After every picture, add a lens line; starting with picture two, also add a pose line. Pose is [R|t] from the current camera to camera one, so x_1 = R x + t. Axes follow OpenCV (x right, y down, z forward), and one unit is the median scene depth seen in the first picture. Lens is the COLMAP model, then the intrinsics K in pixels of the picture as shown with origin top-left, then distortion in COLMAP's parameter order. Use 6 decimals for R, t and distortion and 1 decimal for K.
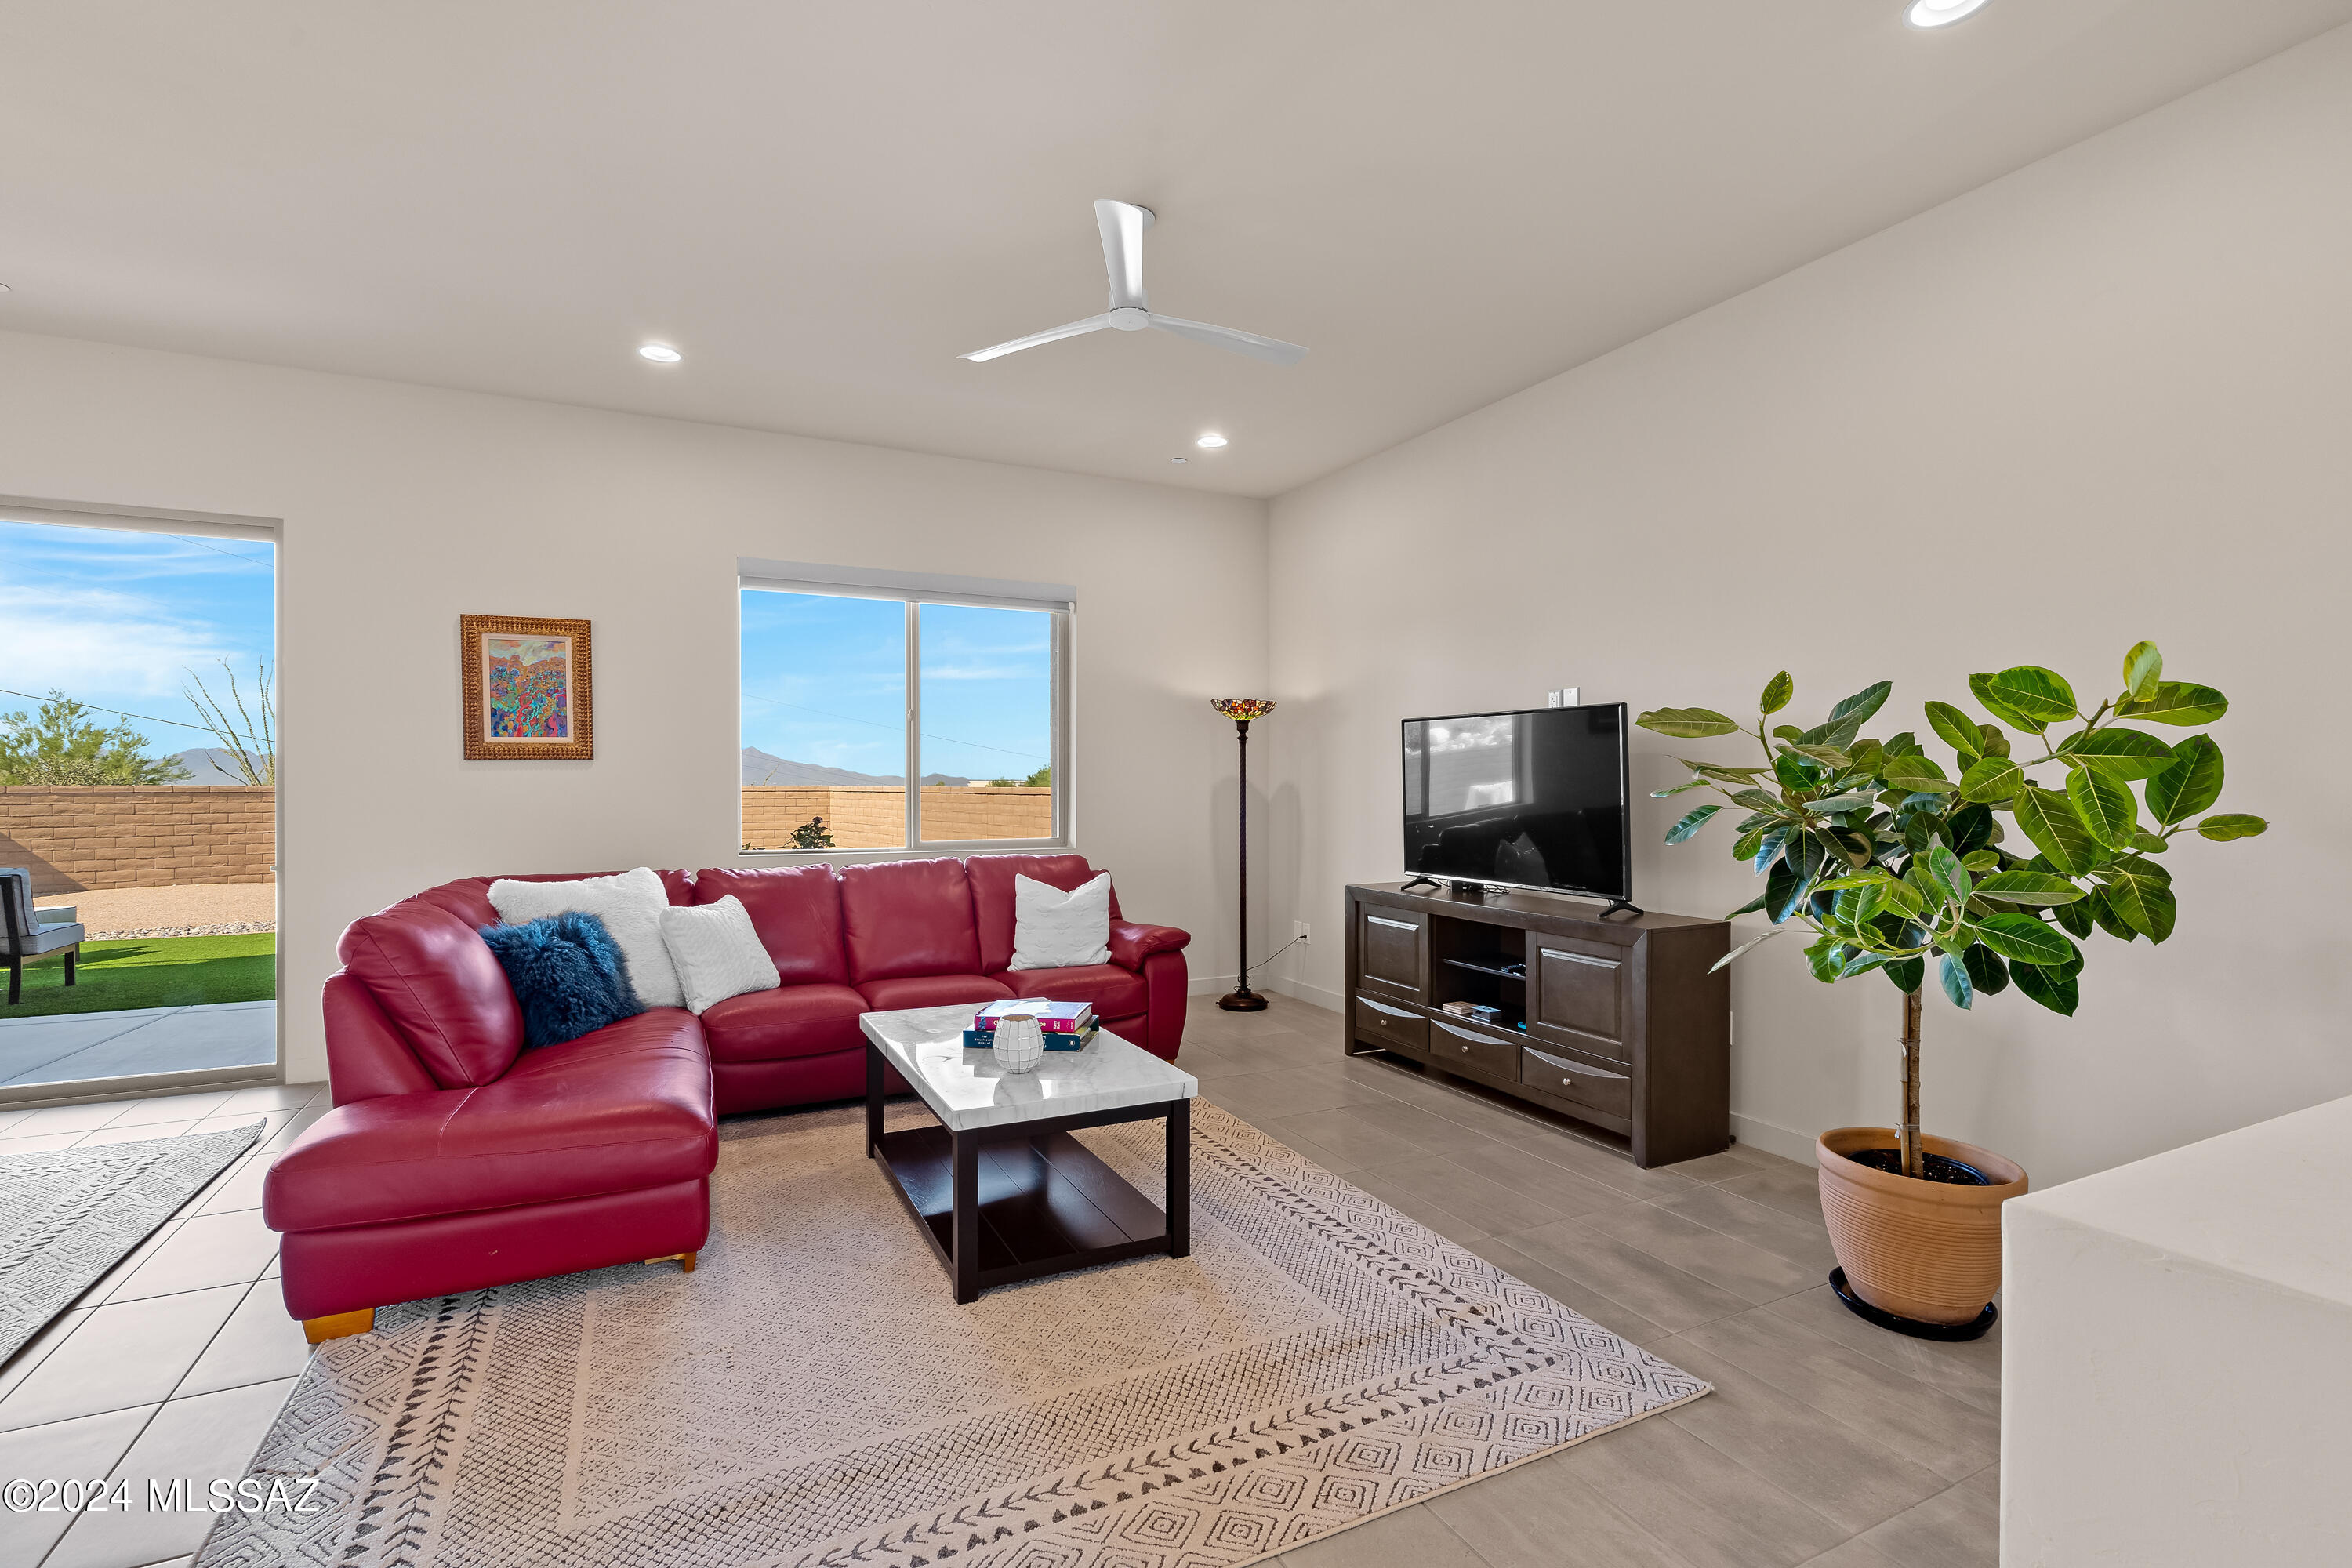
lens RADIAL K [[1074.9, 0, 1178.1], [0, 1074.9, 798.0], [0, 0, 1]] dist [-0.004629, 0.000822]
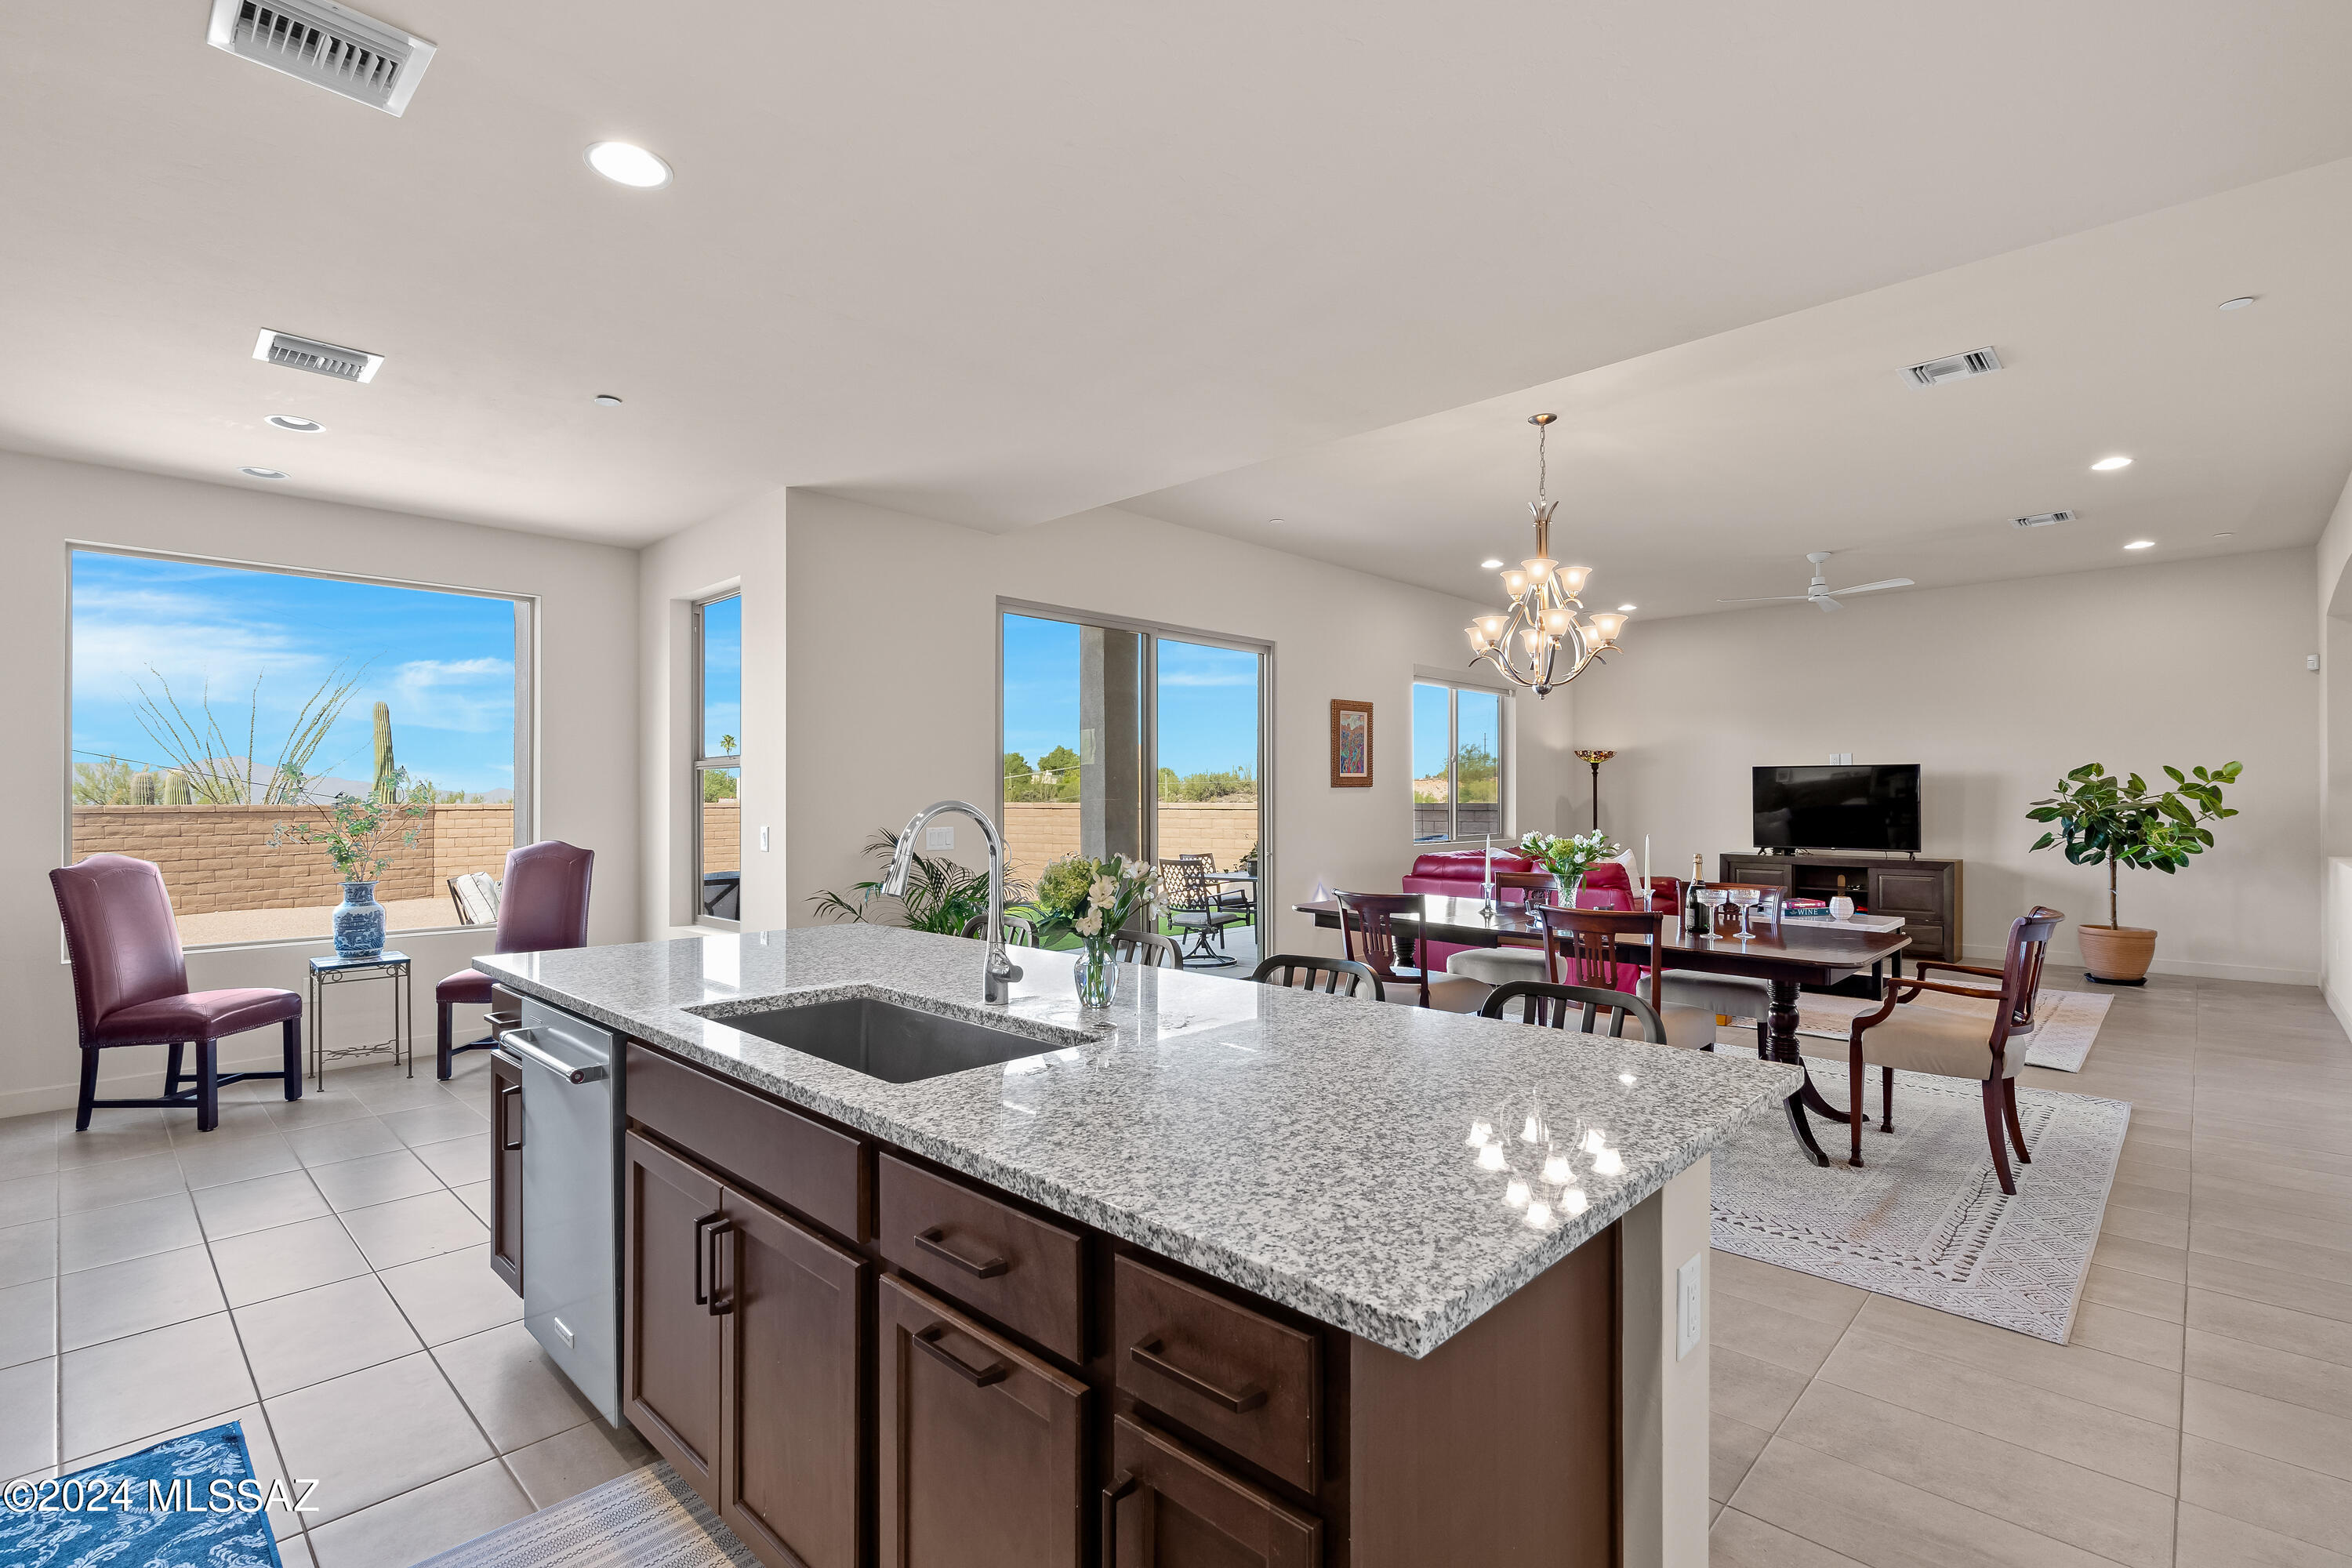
lens RADIAL K [[1074.9, 0, 1218.8], [0, 1074.9, 785.9], [0, 0, 1]] dist [-0.004629, 0.000822]
pose [[0.929834, 0.003233, 0.367964, -1.429393], [0.005418, 0.999733, -0.022476, -0.001943], [-0.367939, 0.022892, 0.929568, -0.450673]]
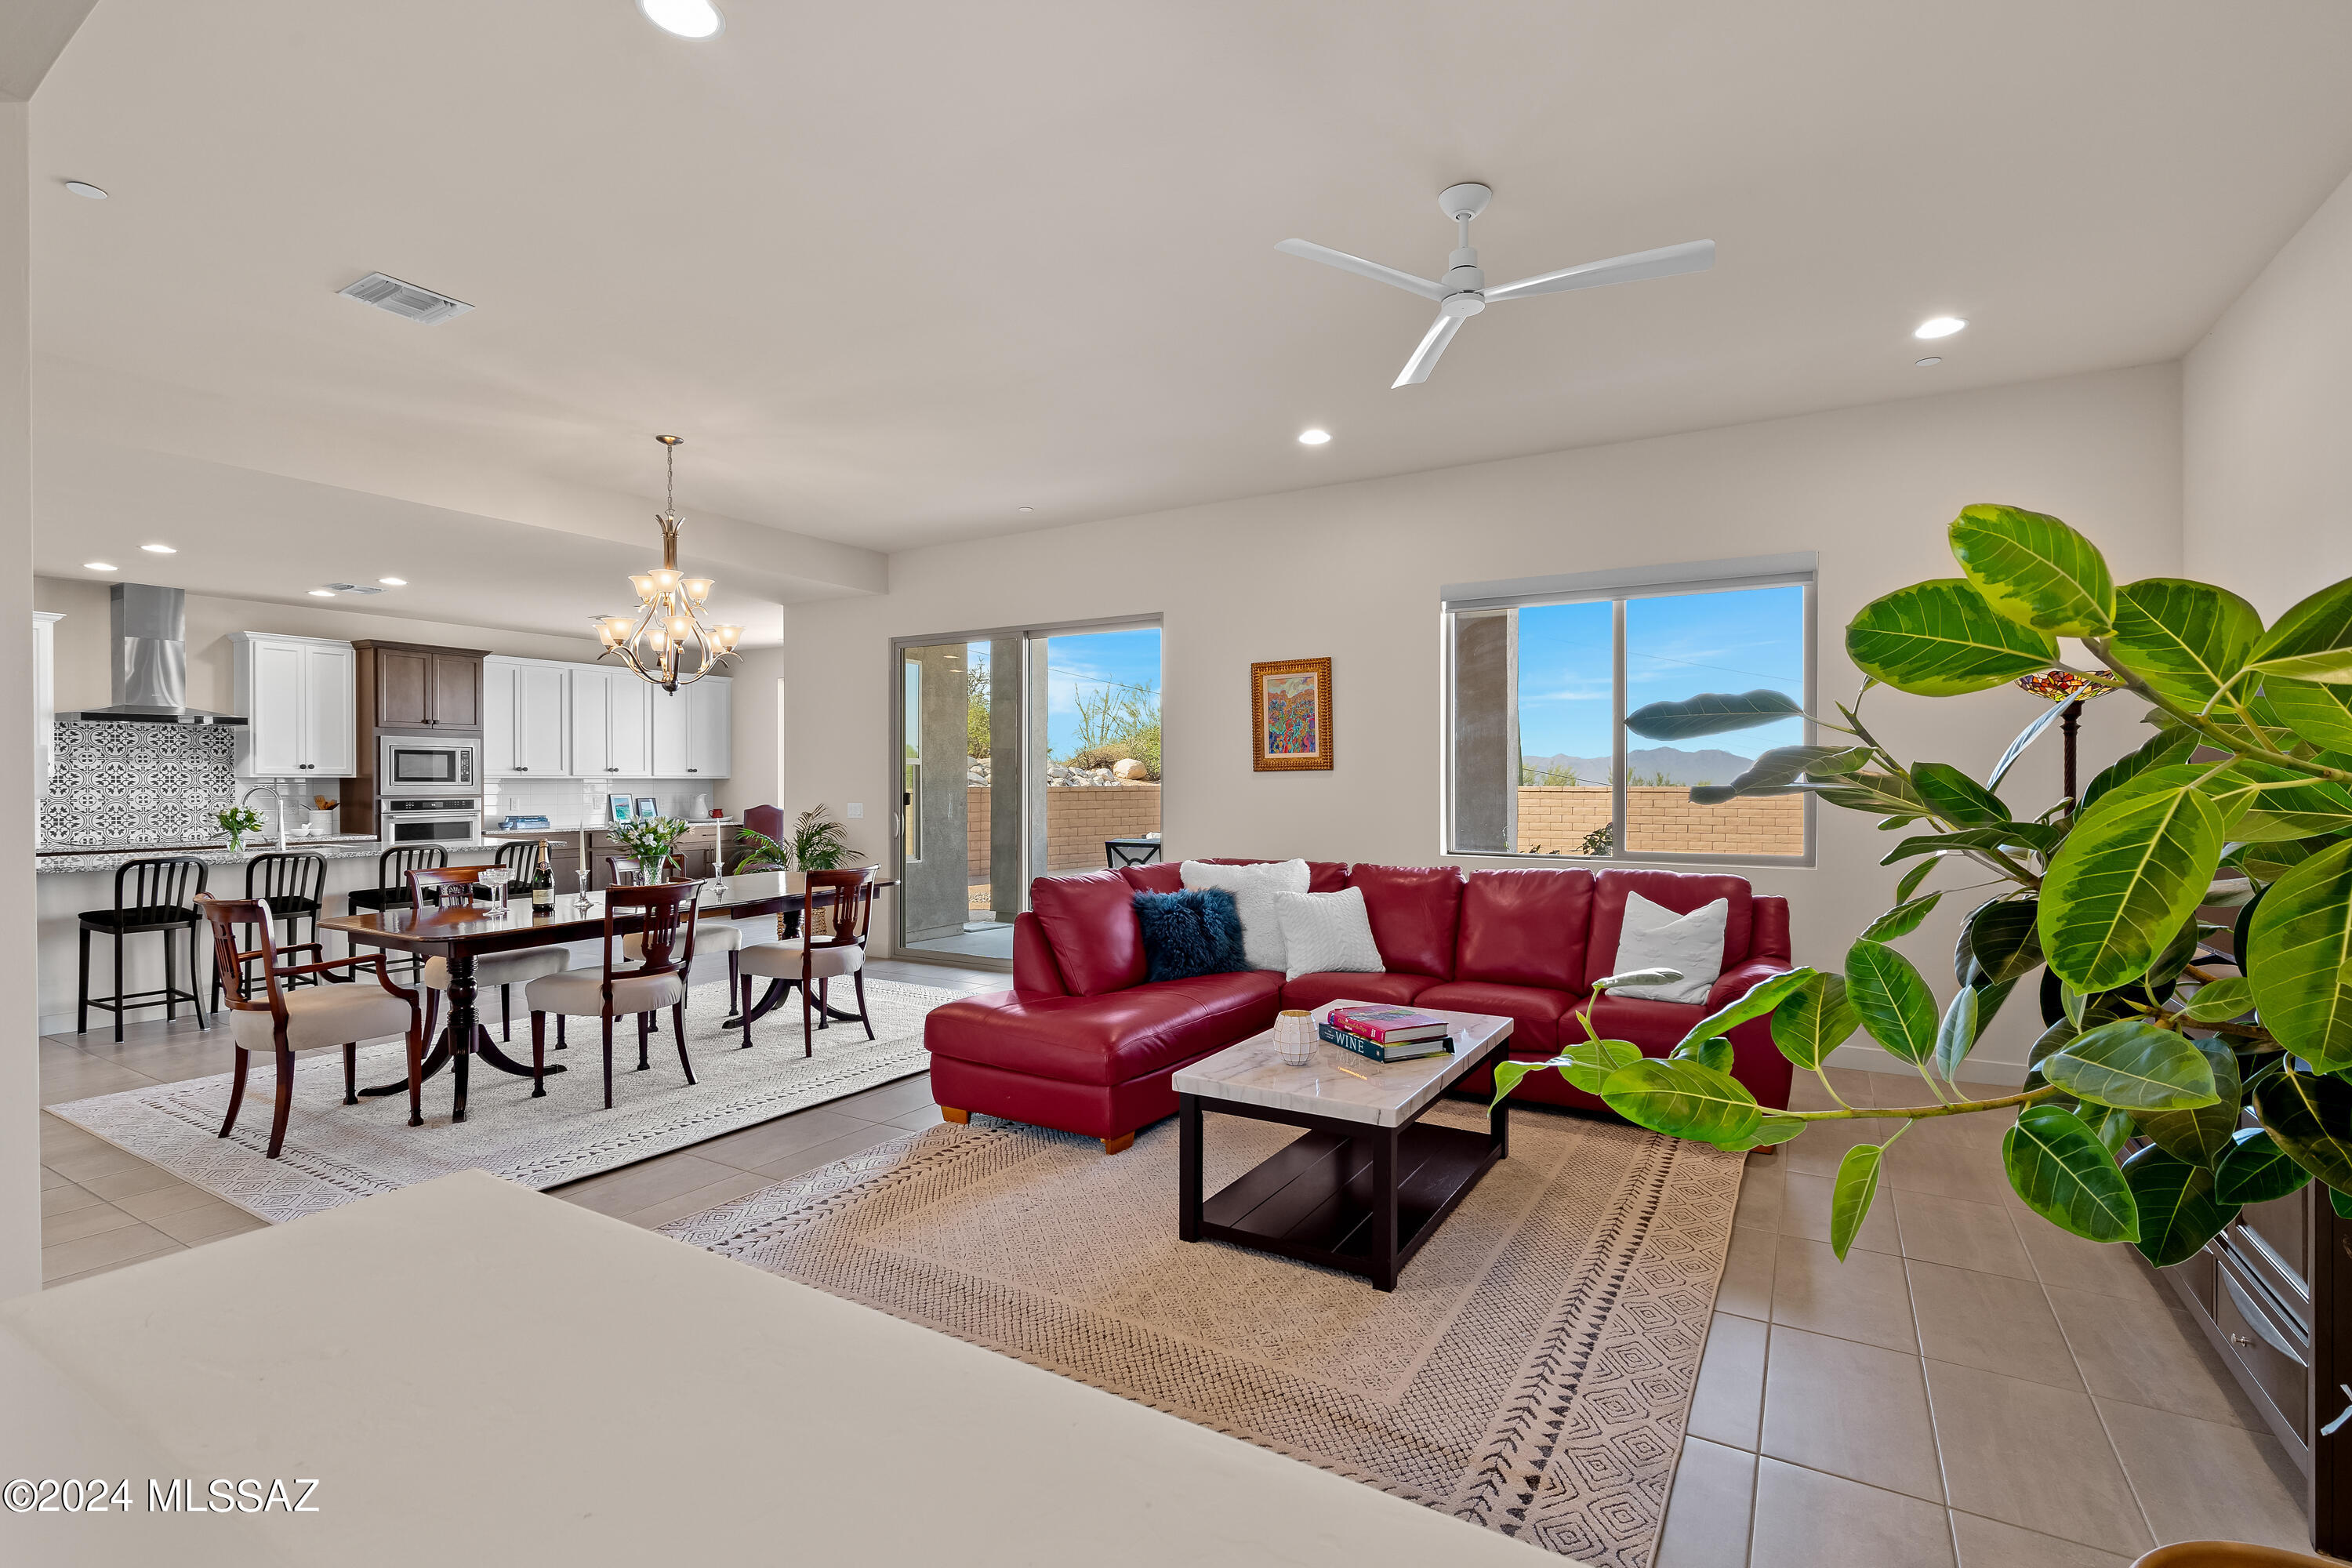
lens RADIAL K [[1074.9, 0, 1176.3], [0, 1074.9, 790.5], [0, 0, 1]] dist [-0.004629, 0.000822]
pose [[0.545545, 0.005732, -0.838062, 0.410620], [-0.012382, 0.999923, -0.001221, -0.008834], [0.837990, 0.011043, 0.545574, 0.186476]]
